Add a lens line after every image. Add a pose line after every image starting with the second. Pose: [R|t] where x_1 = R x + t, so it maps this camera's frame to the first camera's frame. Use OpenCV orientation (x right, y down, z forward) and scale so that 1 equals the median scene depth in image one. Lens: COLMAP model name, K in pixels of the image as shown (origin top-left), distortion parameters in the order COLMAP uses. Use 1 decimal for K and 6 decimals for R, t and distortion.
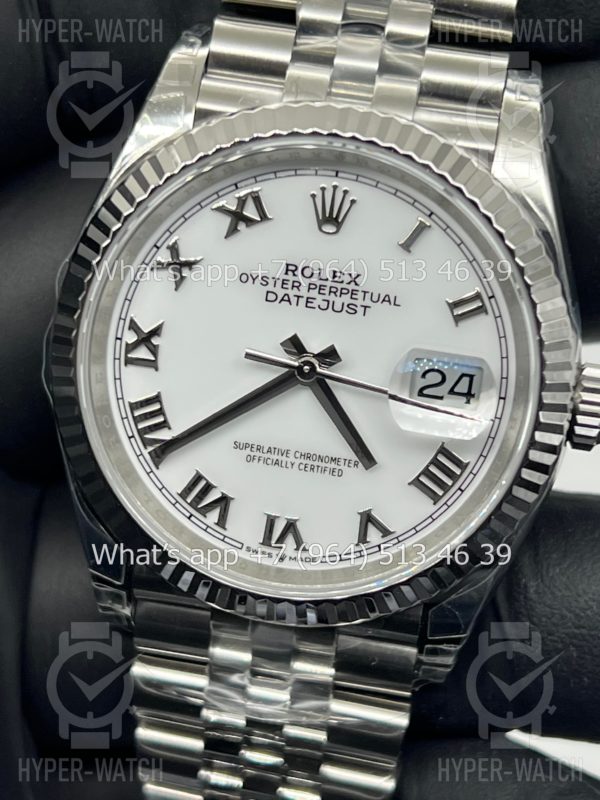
lens RADIAL K [[1814.4, 0, 300.0], [0, 1814.4, 400.0], [0, 0, 1]] dist [0.099552, 0.229453]
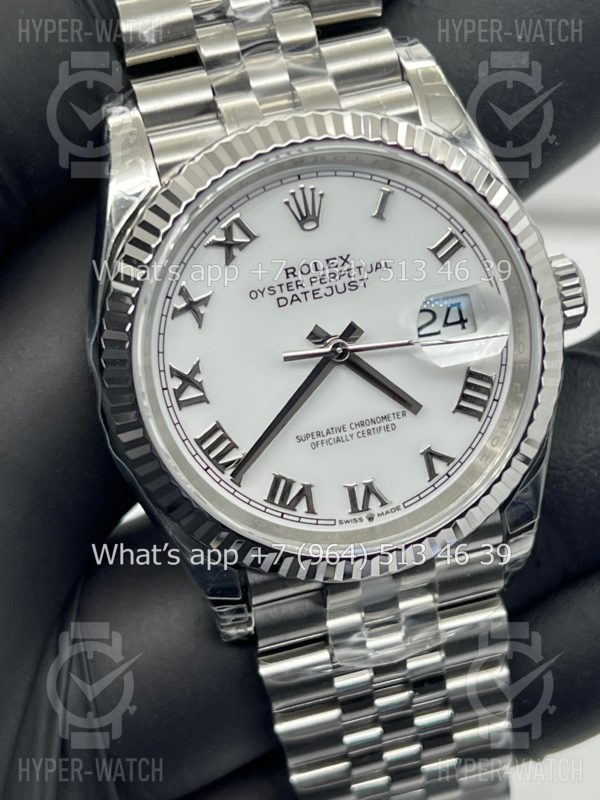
lens RADIAL K [[1814.4, 0, 300.0], [0, 1814.4, 400.0], [0, 0, 1]] dist [0.099552, 0.229453]
pose [[0.898302, -0.371588, 0.234468, -0.285939], [0.368866, 0.927729, 0.057067, -0.060186], [-0.238728, 0.035224, 0.970447, -0.072838]]
